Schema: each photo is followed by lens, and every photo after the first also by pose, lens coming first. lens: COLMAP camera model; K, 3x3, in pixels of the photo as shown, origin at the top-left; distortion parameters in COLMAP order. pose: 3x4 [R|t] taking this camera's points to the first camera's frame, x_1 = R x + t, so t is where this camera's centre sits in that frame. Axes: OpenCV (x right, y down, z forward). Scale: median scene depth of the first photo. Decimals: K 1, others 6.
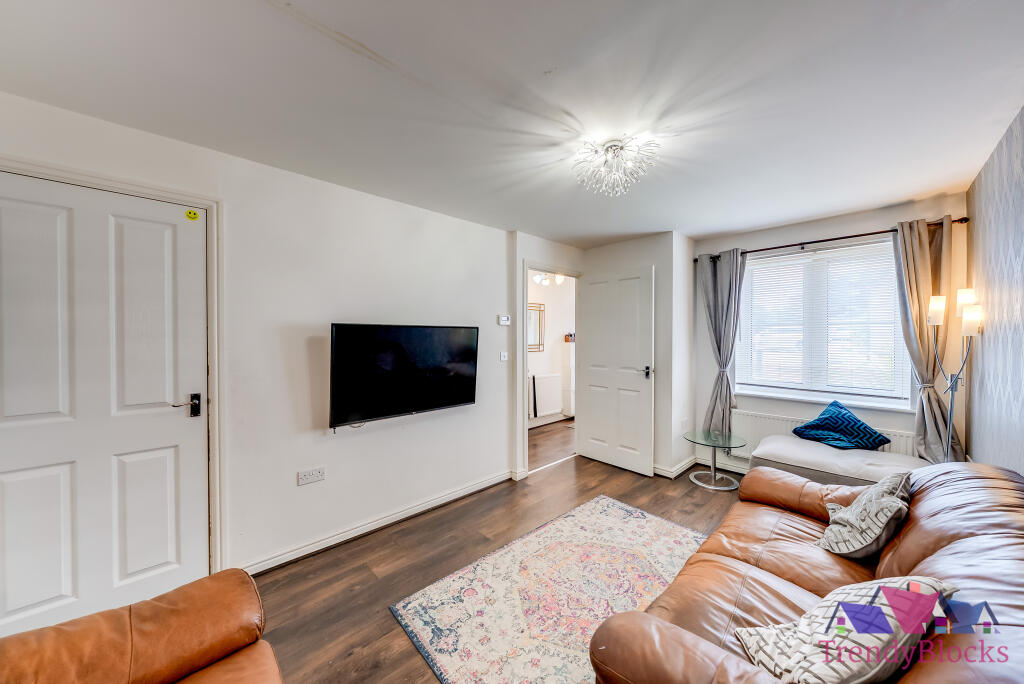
lens RADIAL K [[349.5, 0, 515.4], [0, 349.5, 339.2], [0, 0, 1]] dist [-0.001631, -0.000094]
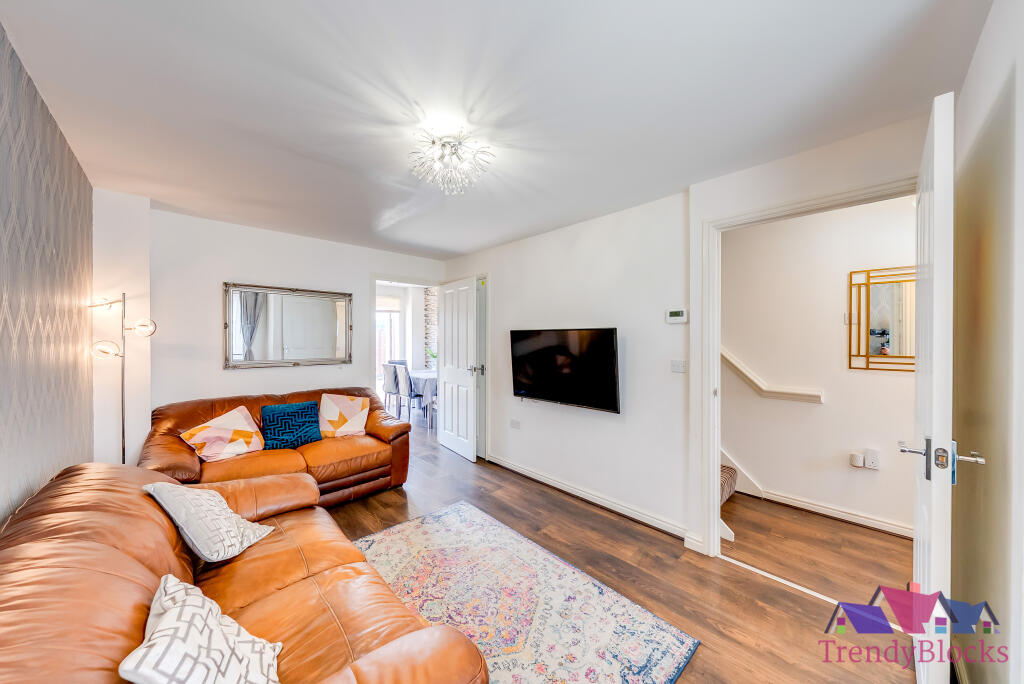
lens RADIAL K [[349.5, 0, 515.5], [0, 349.5, 339.7], [0, 0, 1]] dist [-0.001631, -0.000094]
pose [[0.004095, 0.001982, -0.999990, 0.970846], [-0.010848, 0.999939, 0.001938, -0.004878], [0.999933, 0.010839, 0.004116, 0.915008]]
